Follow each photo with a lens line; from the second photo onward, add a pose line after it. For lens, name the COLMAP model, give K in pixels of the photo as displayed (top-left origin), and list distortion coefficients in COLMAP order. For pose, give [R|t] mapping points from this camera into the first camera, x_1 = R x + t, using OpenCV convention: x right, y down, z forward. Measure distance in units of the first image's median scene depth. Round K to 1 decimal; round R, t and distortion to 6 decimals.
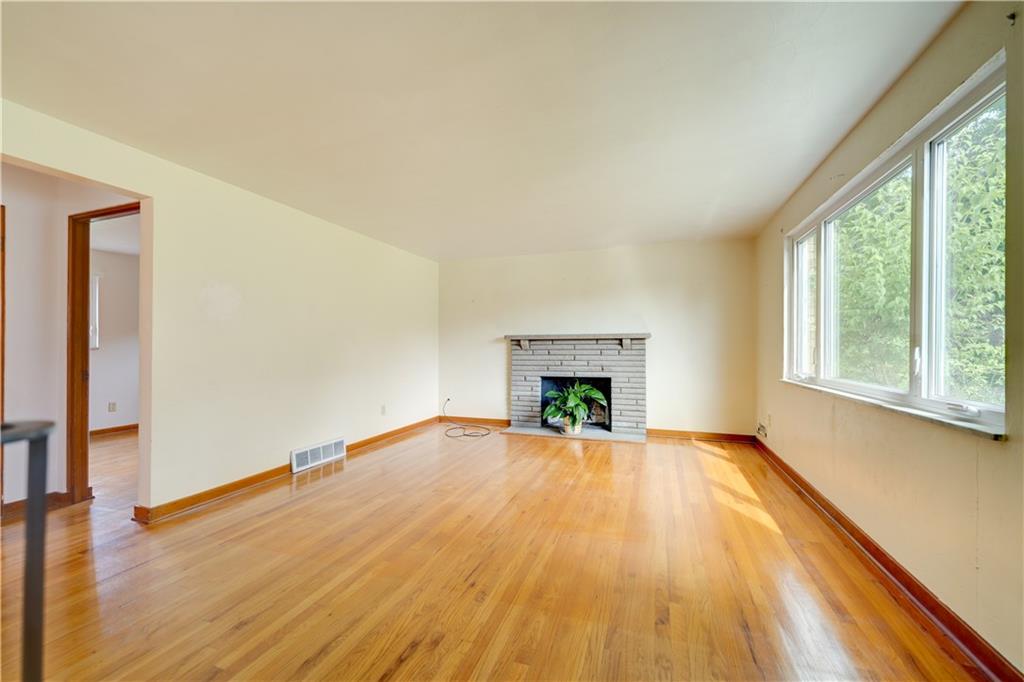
lens RADIAL K [[412.8, 0, 508.4], [0, 412.8, 346.2], [0, 0, 1]] dist [0.003482, 0.000095]
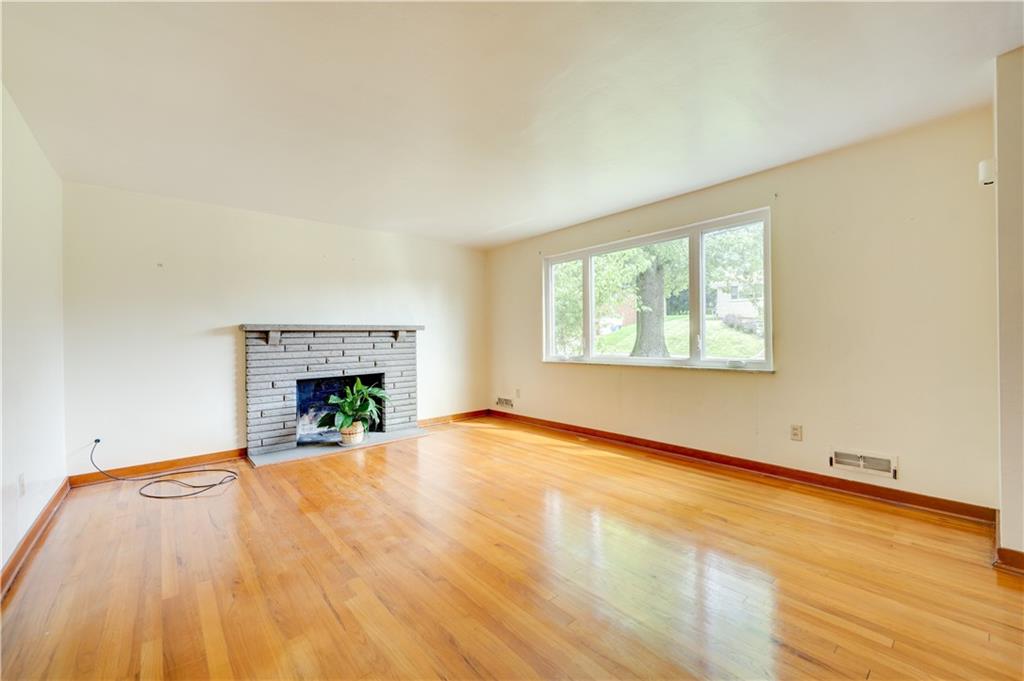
lens RADIAL K [[410.6, 0, 514.6], [0, 410.6, 339.0], [0, 0, 1]] dist [0.014042, -0.001360]
pose [[0.482244, -0.008232, 0.875998, -0.409631], [0.012358, 0.999920, 0.002593, 0.001621], [-0.875950, 0.009575, 0.482307, 0.299013]]
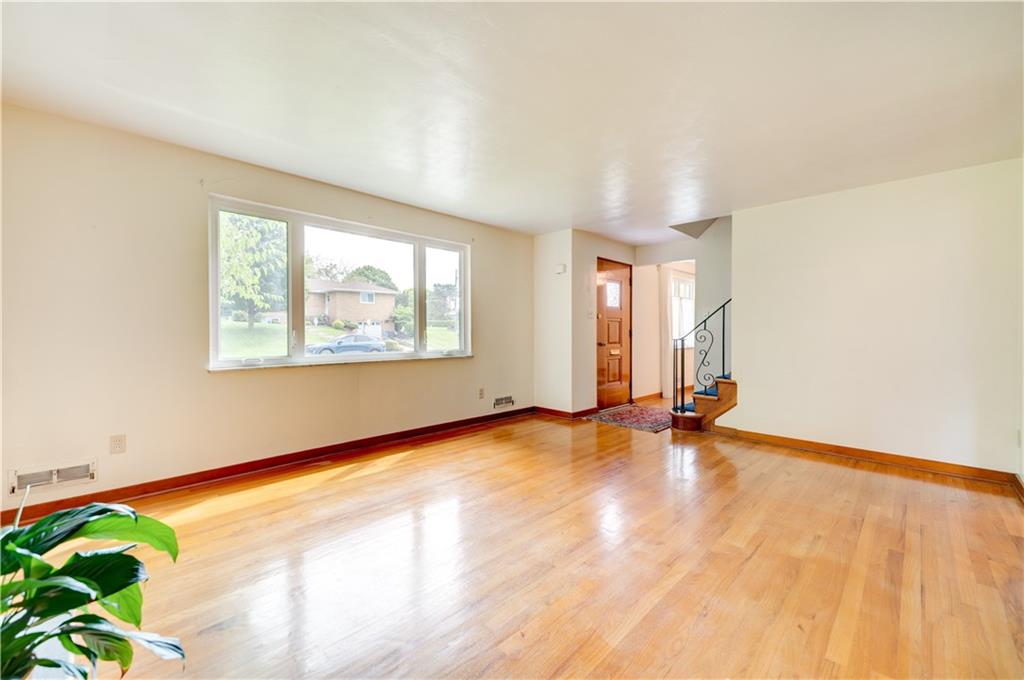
lens RADIAL K [[410.6, 0, 505.3], [0, 410.6, 335.0], [0, 0, 1]] dist [0.014042, -0.001360]
pose [[-0.908629, -0.005647, 0.417565, -0.138733], [-0.003498, 0.999976, 0.005912, 0.003858], [-0.417589, 0.003911, -0.908628, 1.053537]]
